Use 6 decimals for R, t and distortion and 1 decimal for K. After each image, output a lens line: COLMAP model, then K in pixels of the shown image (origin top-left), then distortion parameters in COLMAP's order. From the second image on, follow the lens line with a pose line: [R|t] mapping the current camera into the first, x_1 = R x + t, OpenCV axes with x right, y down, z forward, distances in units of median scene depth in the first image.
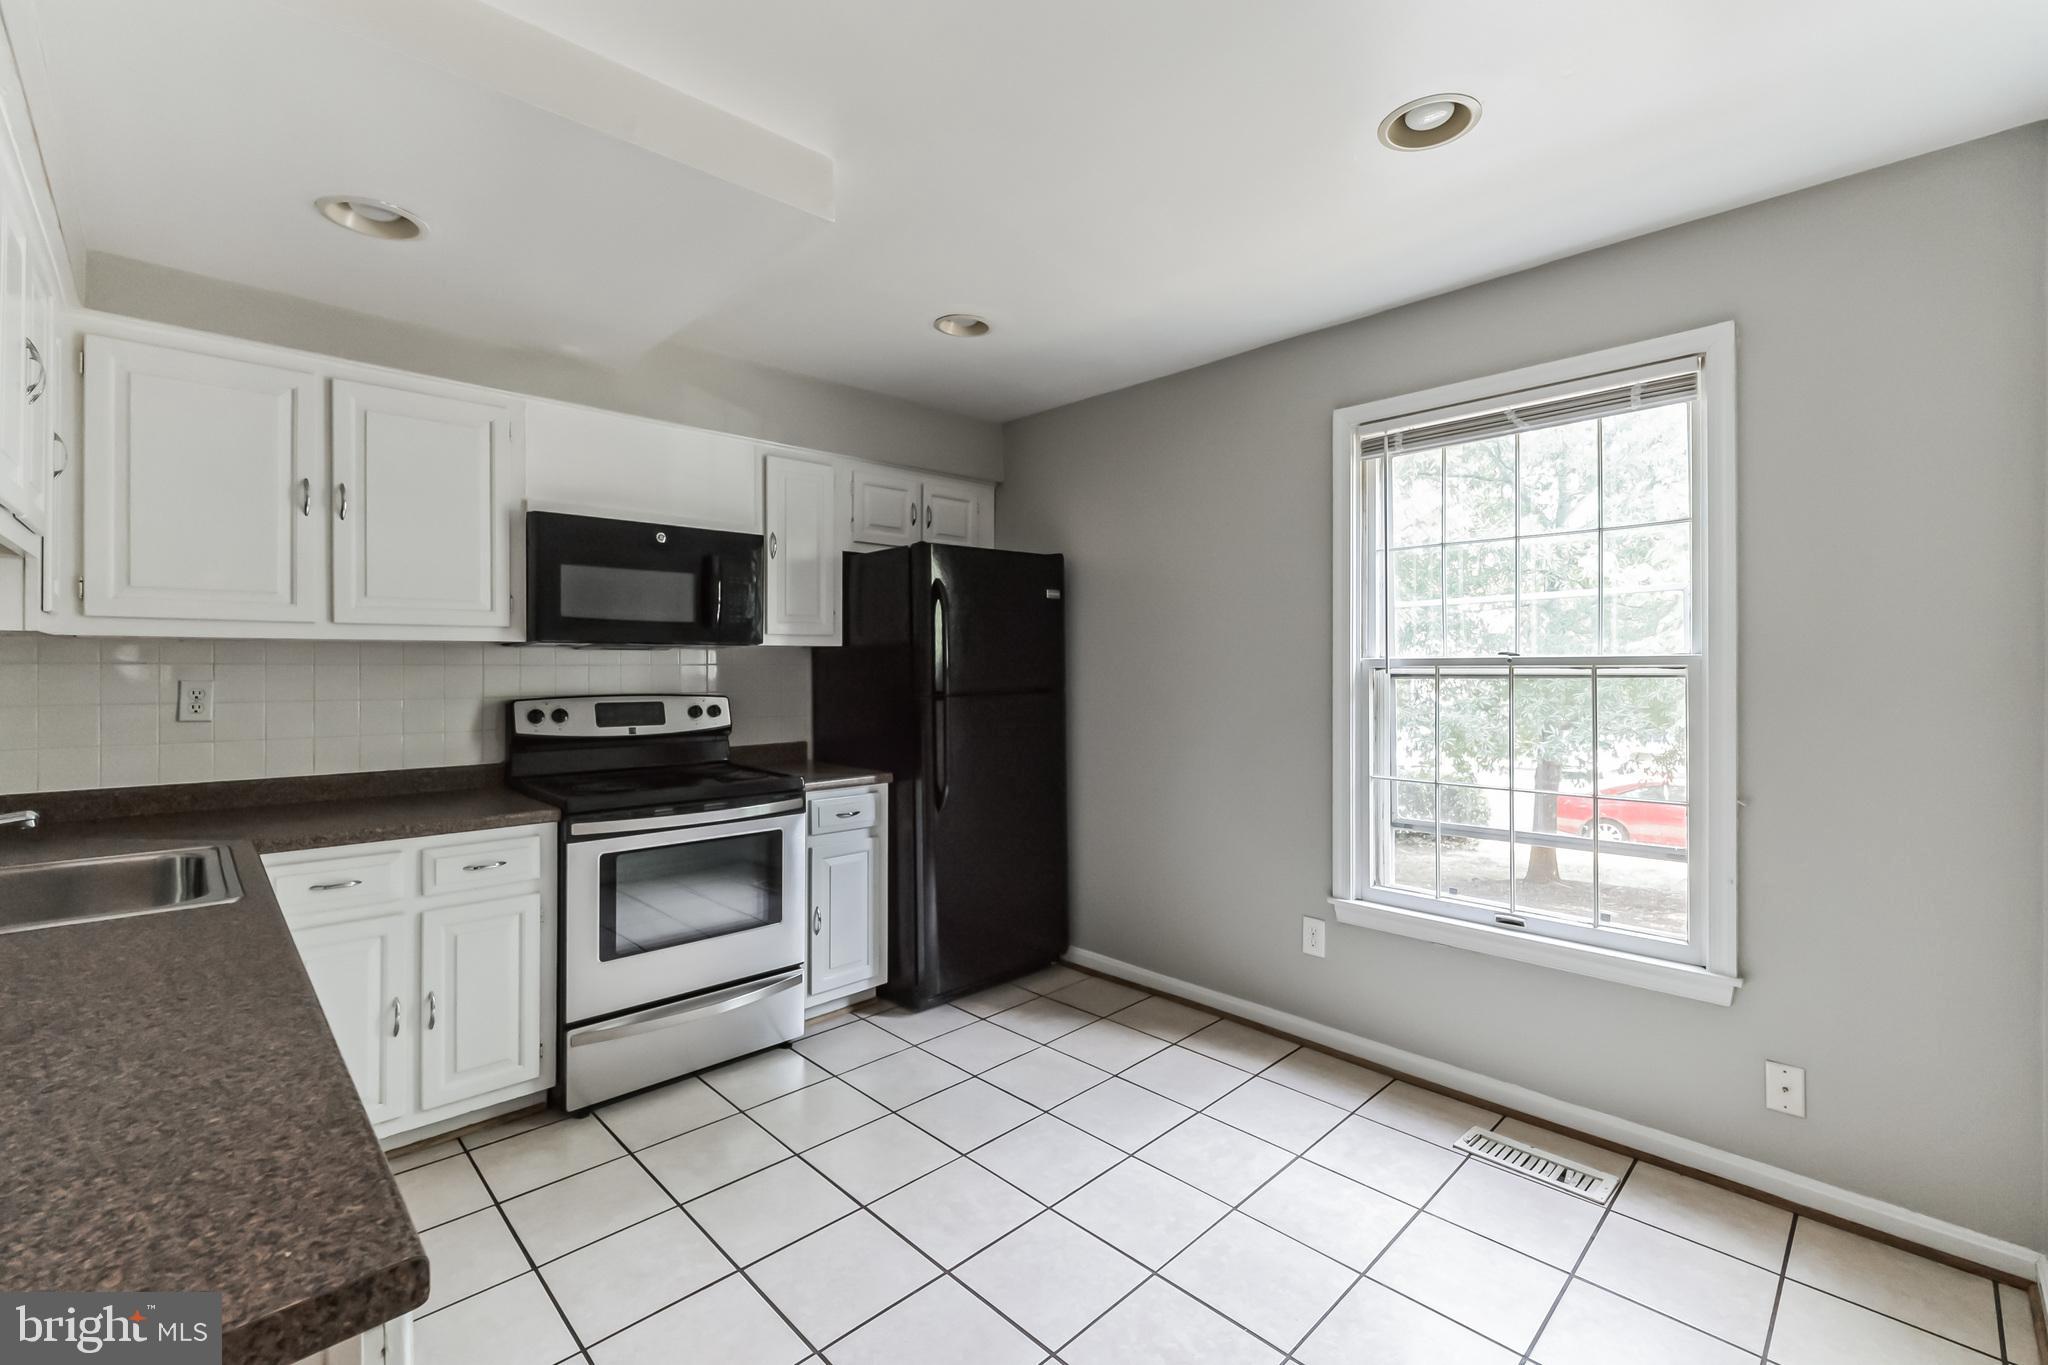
lens RADIAL K [[874.1, 0, 1020.2], [0, 874.1, 667.8], [0, 0, 1]] dist [-0.001562, -0.000105]
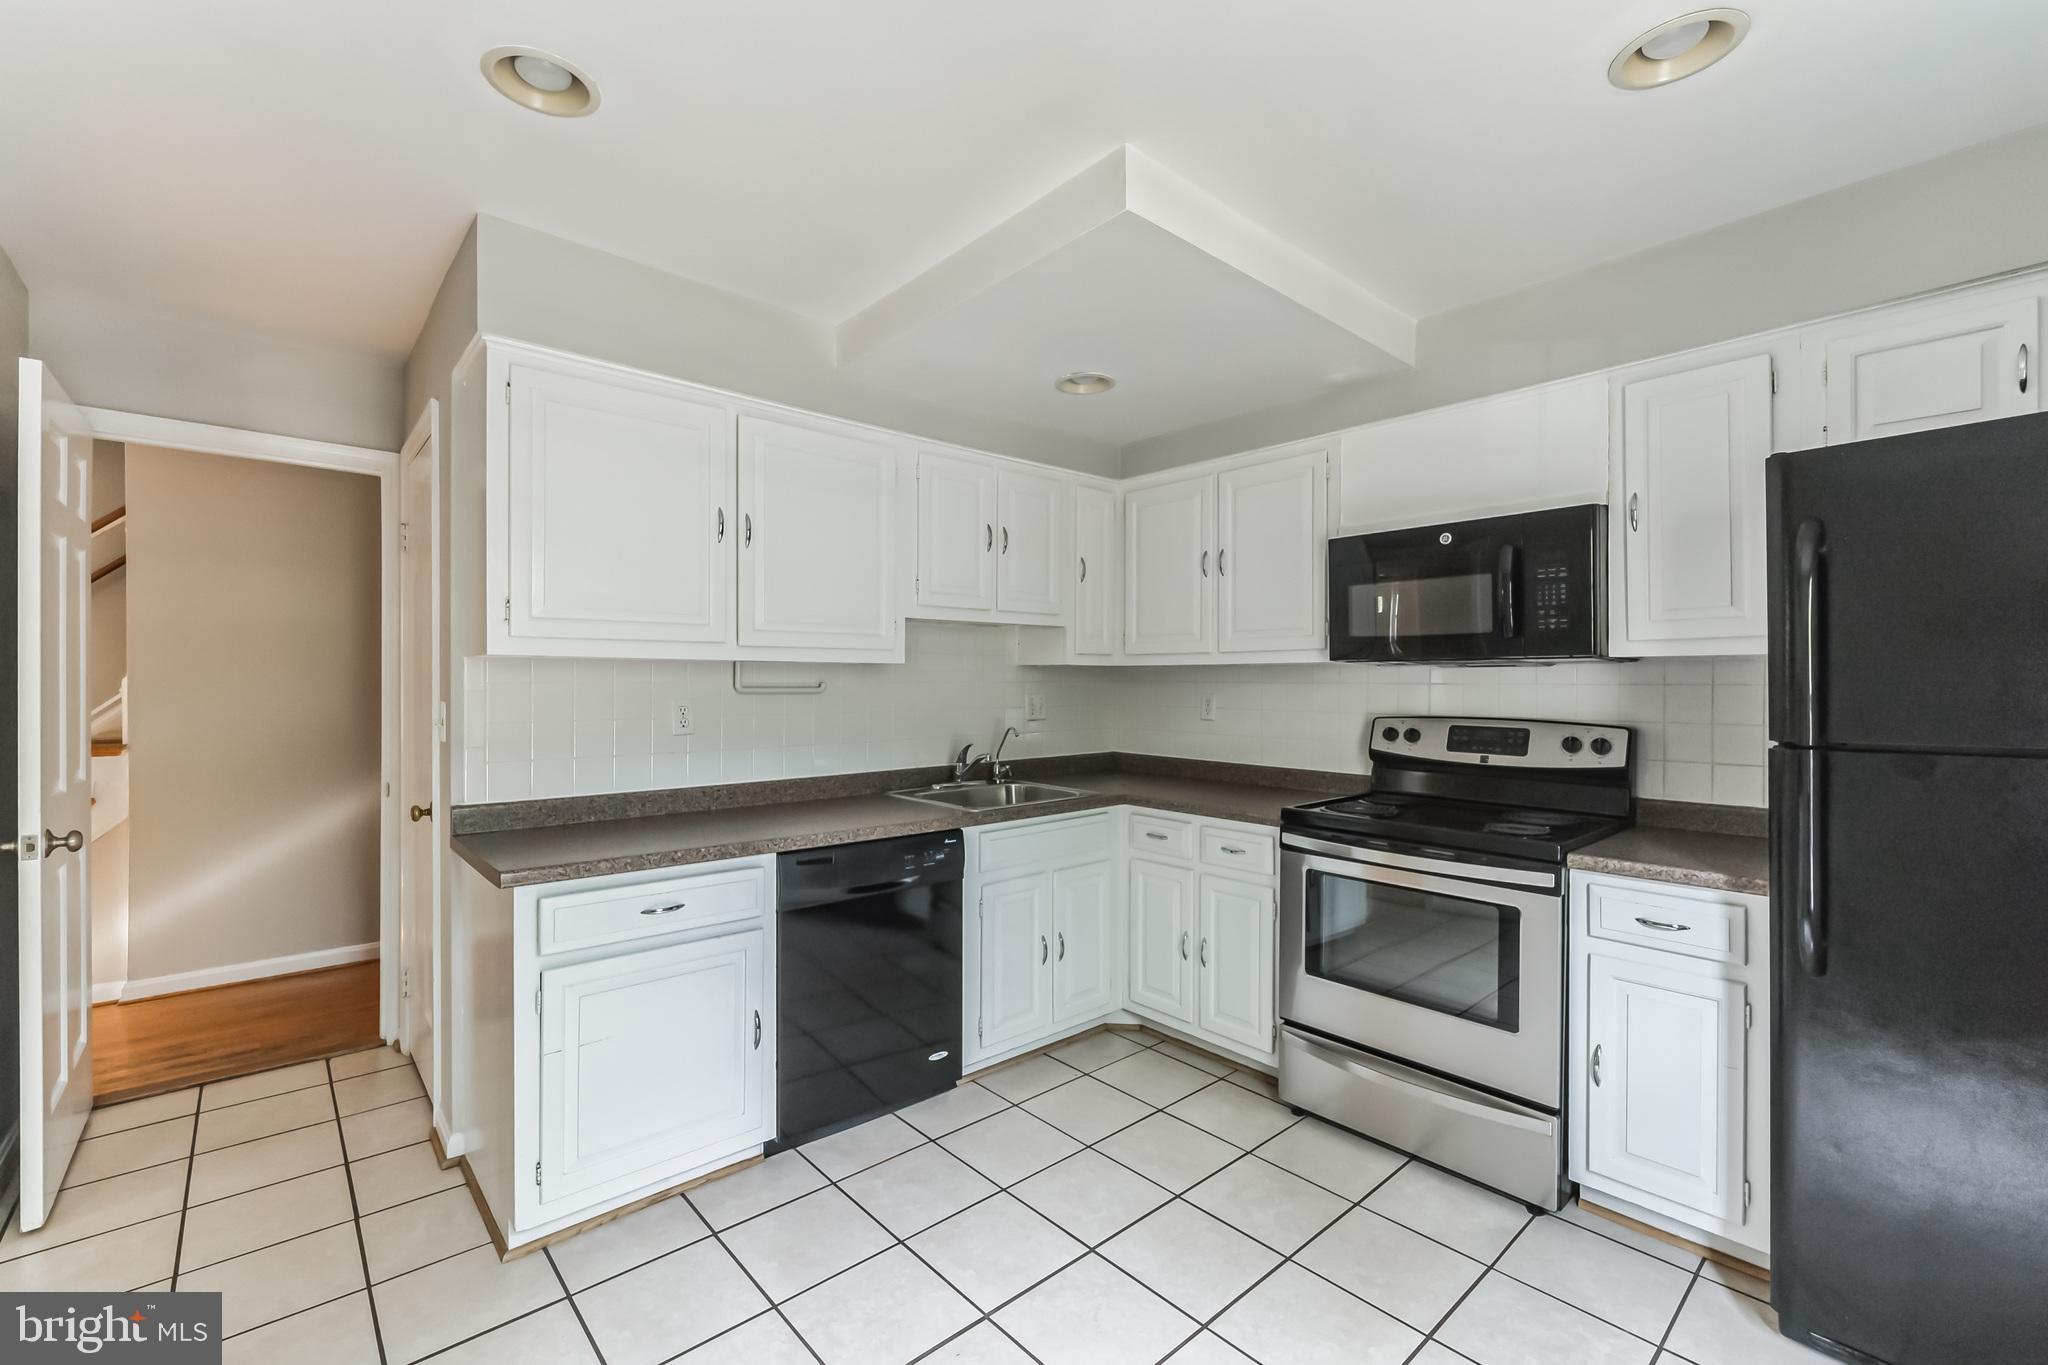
lens RADIAL K [[859.1, 0, 1027.5], [0, 859.1, 689.6], [0, 0, 1]] dist [-0.008294, -0.000197]
pose [[-0.043234, 0.008909, -0.999025, 0.453486], [-0.005766, 0.999941, 0.009166, -0.003286], [0.999048, 0.006156, -0.043180, 0.603528]]
